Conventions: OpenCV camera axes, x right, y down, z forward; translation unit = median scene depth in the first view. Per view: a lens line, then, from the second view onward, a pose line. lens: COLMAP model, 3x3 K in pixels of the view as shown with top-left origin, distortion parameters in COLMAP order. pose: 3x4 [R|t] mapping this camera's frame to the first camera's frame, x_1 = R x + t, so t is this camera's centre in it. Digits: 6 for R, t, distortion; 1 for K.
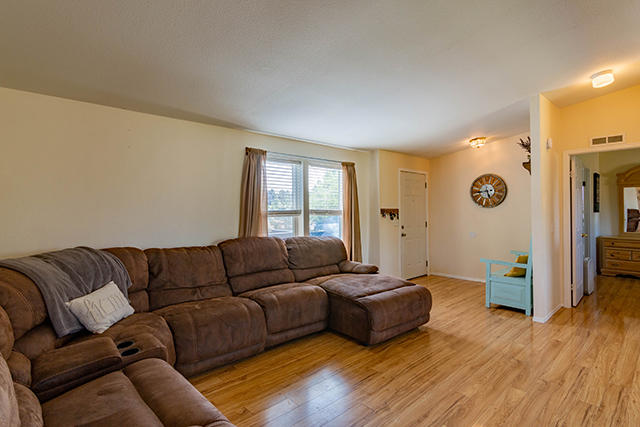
lens RADIAL K [[328.4, 0, 321.5], [0, 328.4, 212.3], [0, 0, 1]] dist [-0.004391, 0.000134]
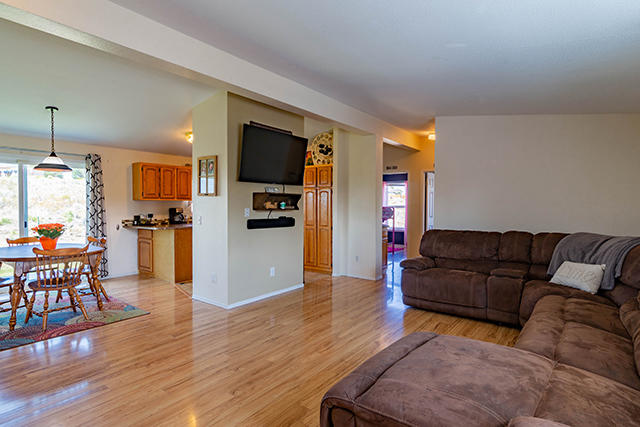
lens RADIAL K [[328.4, 0, 319.8], [0, 328.4, 211.5], [0, 0, 1]] dist [-0.004391, 0.000134]
pose [[-0.986447, 0.001626, -0.164073, 0.604139], [-0.001541, 0.999815, 0.019177, -0.006599], [0.164073, 0.019170, -0.986262, 2.101928]]
